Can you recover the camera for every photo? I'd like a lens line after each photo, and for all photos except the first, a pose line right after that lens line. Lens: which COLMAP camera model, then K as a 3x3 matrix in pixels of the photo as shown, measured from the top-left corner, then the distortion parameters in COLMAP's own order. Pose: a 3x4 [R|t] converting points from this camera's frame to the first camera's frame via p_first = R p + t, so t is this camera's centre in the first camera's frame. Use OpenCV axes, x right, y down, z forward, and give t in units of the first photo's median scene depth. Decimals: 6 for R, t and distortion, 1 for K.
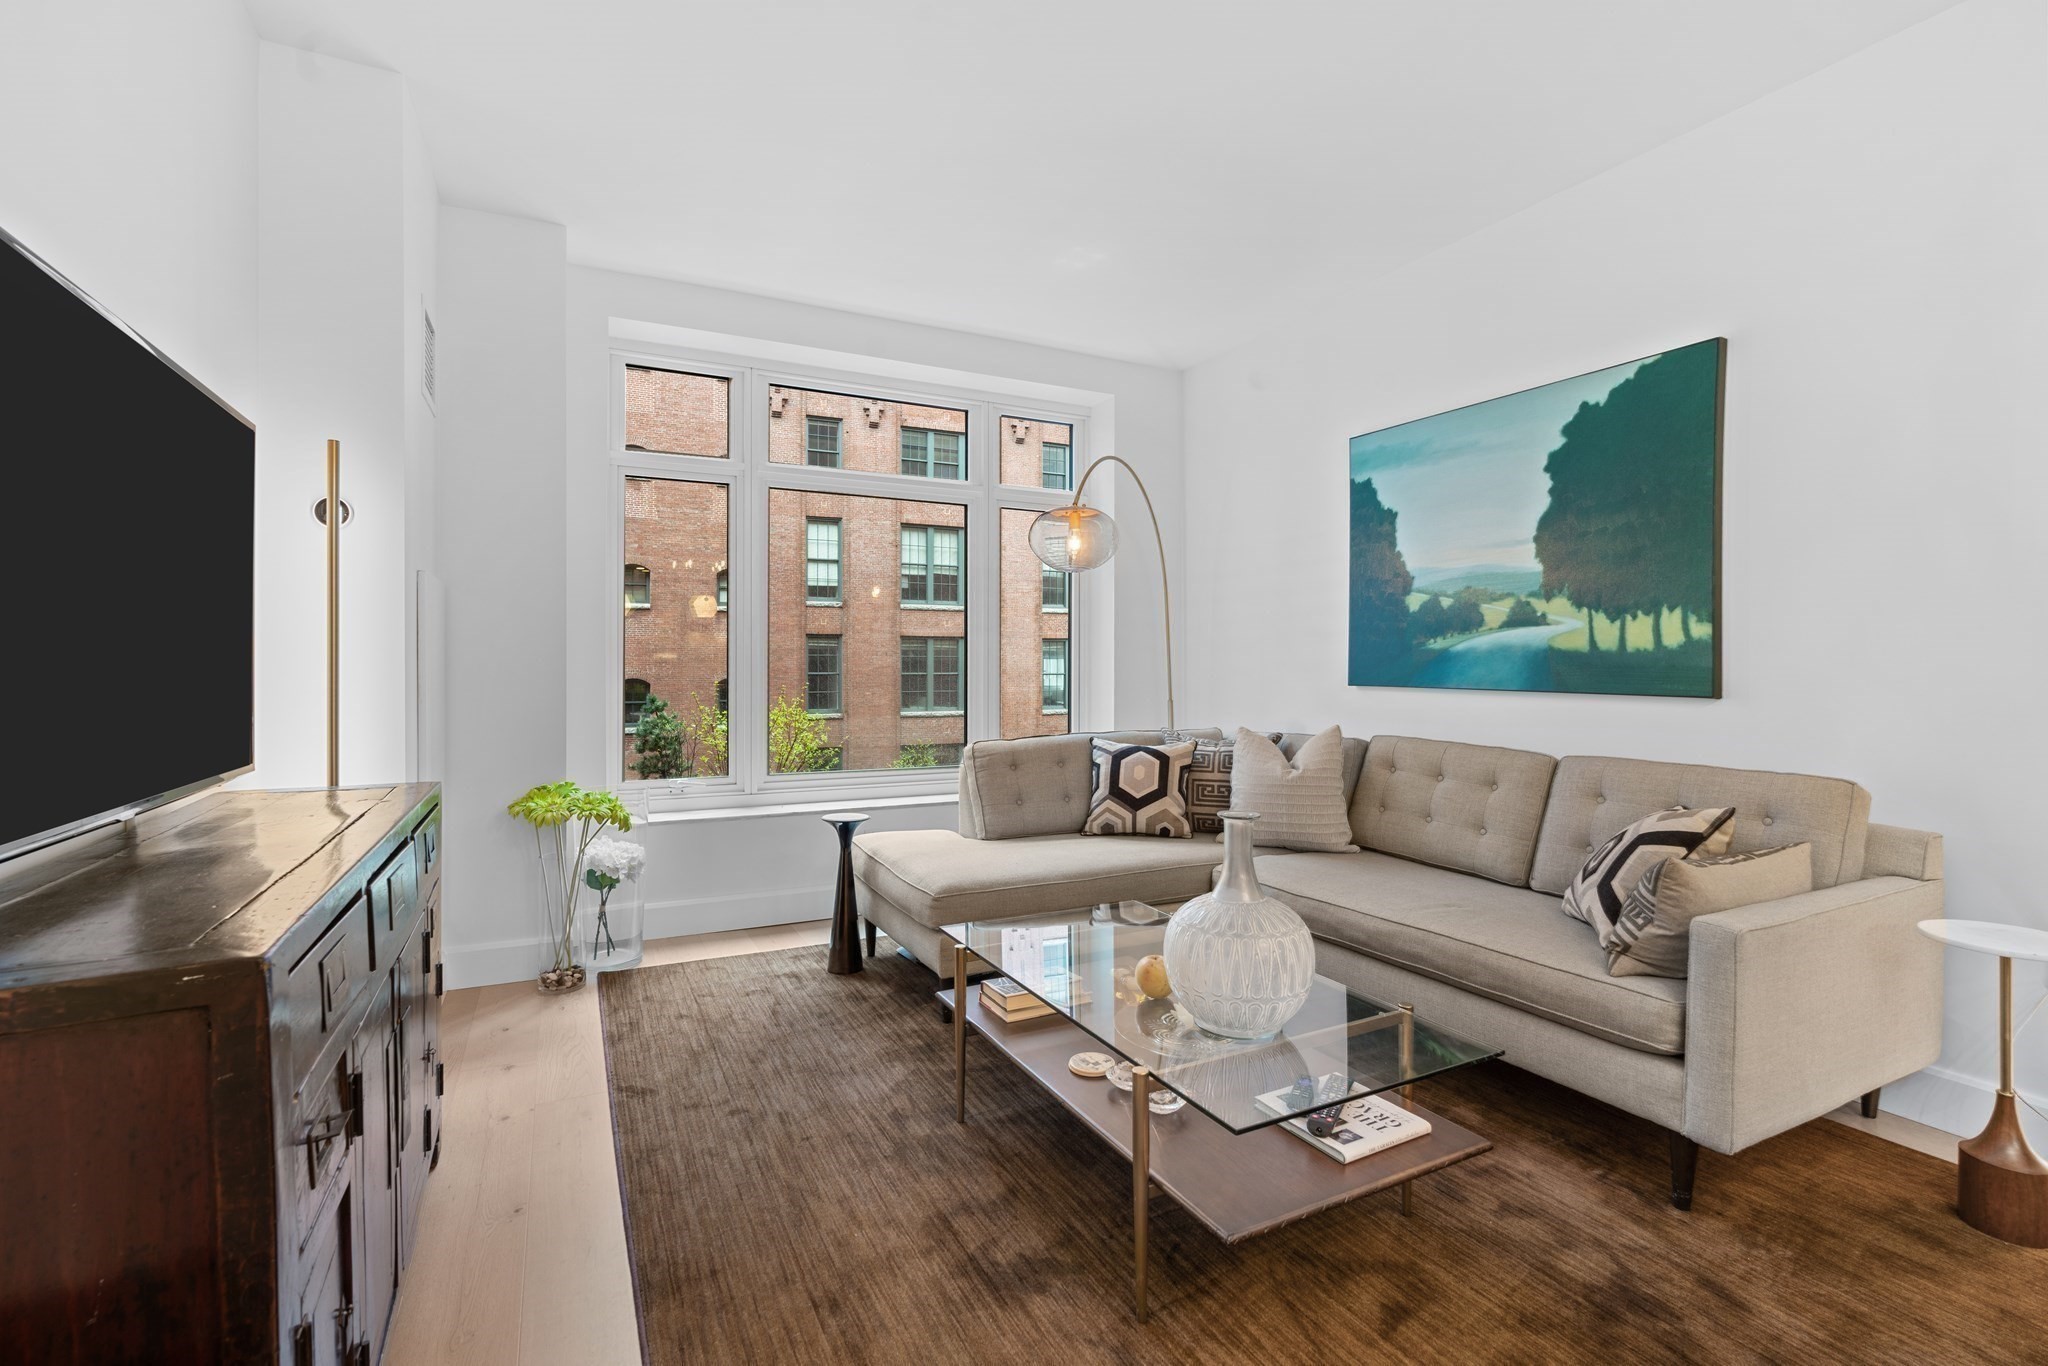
lens RADIAL K [[934.0, 0, 1019.3], [0, 934.0, 655.3], [0, 0, 1]] dist [-0.009355, 0.006231]
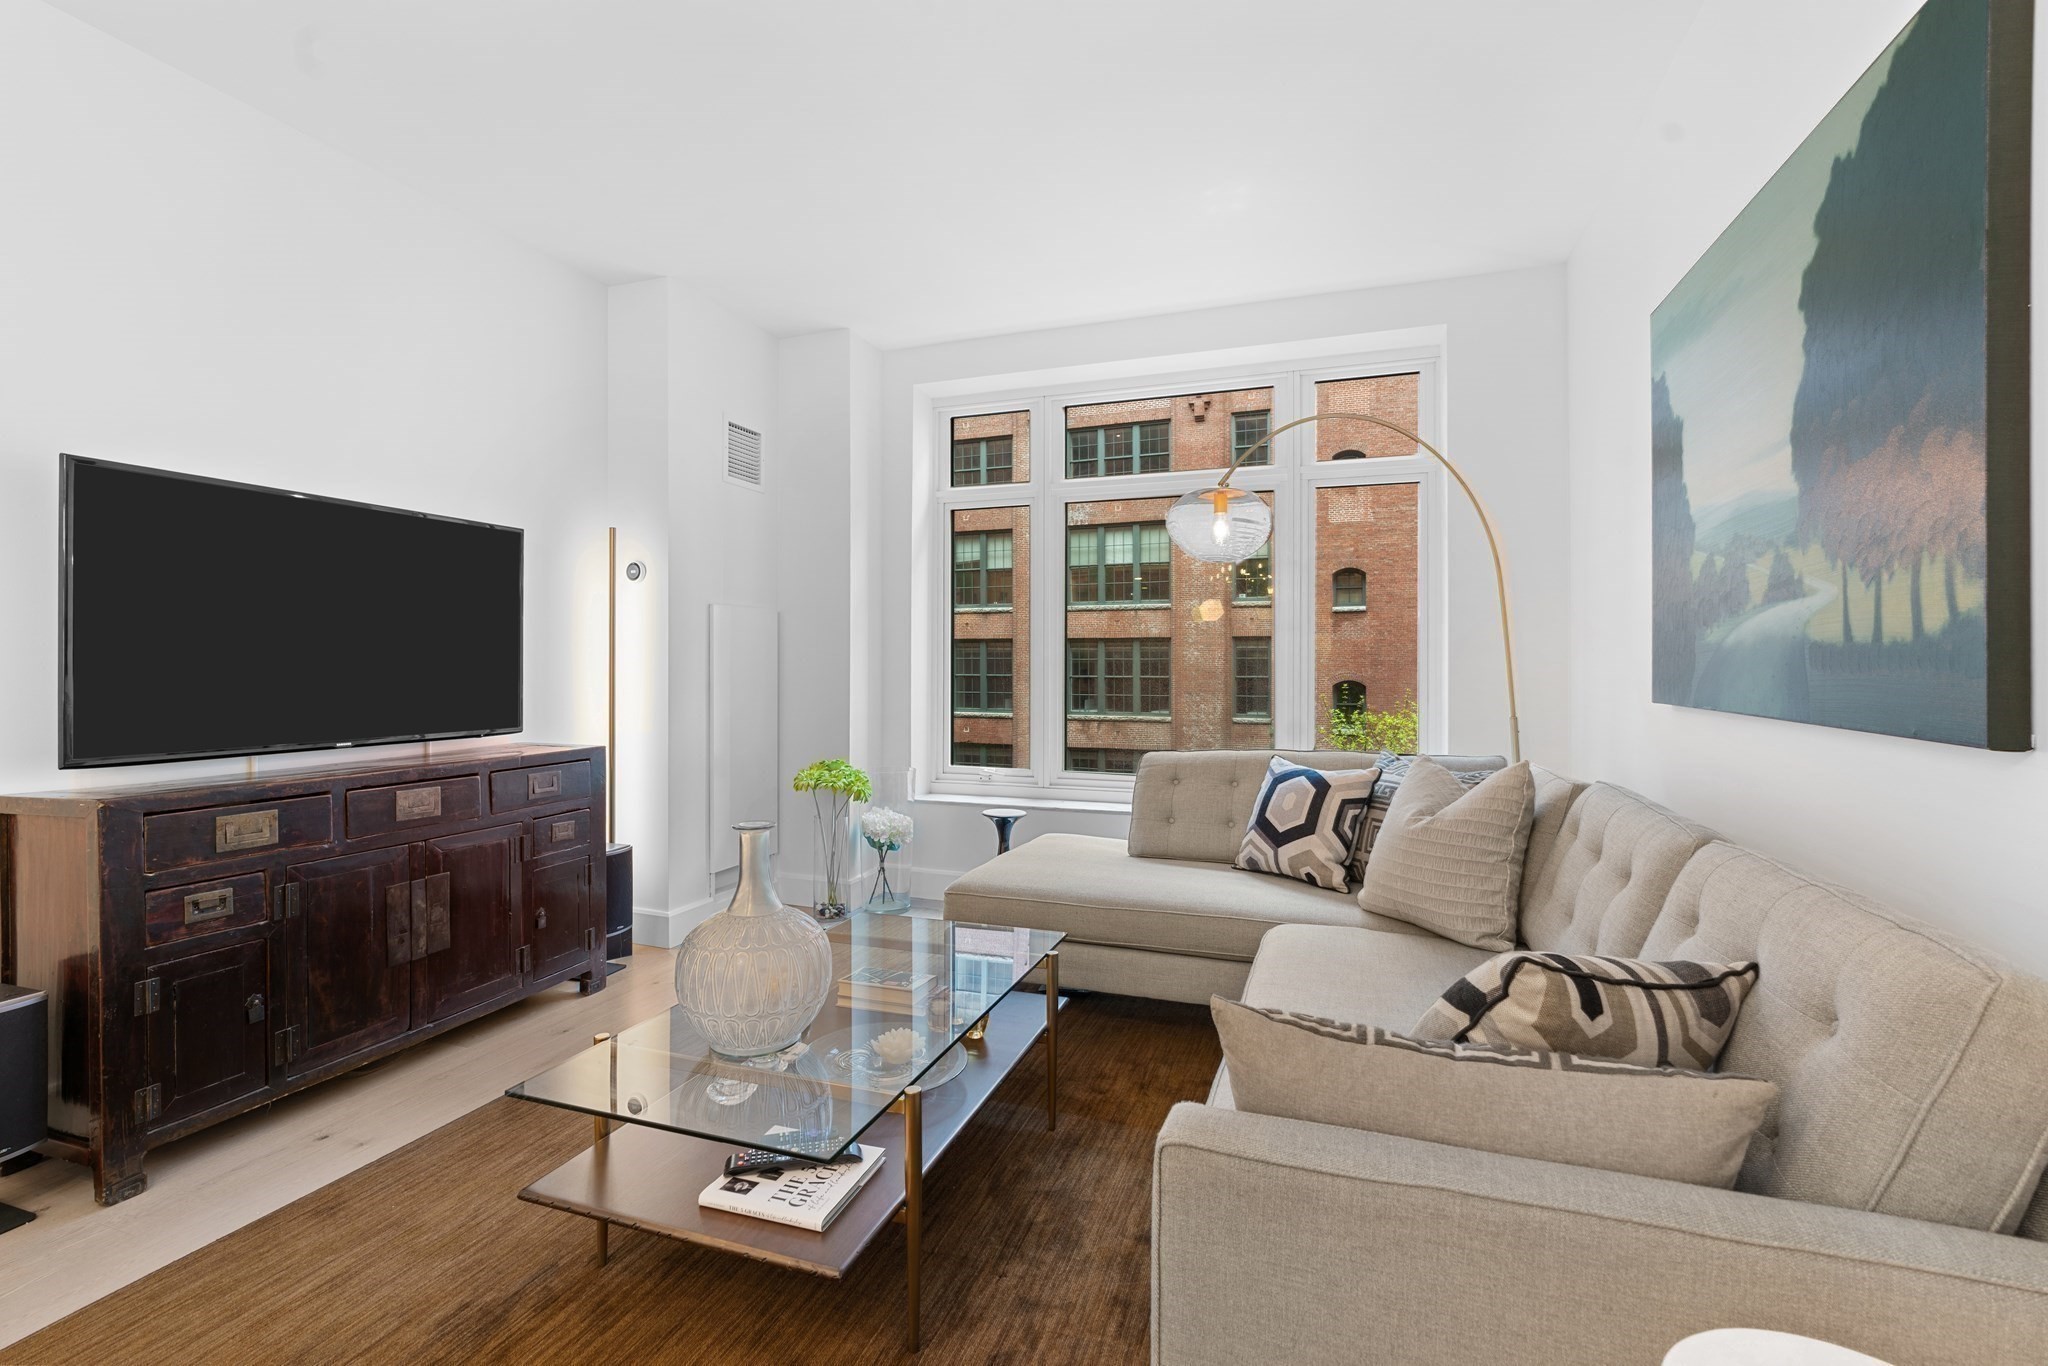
lens RADIAL K [[934.0, 0, 993.3], [0, 934.0, 652.7], [0, 0, 1]] dist [-0.009355, 0.006231]
pose [[0.680397, -0.009559, -0.732781, 0.549252], [0.005642, 0.999954, -0.007806, 0.000997], [0.732822, 0.001177, 0.680419, 0.257928]]
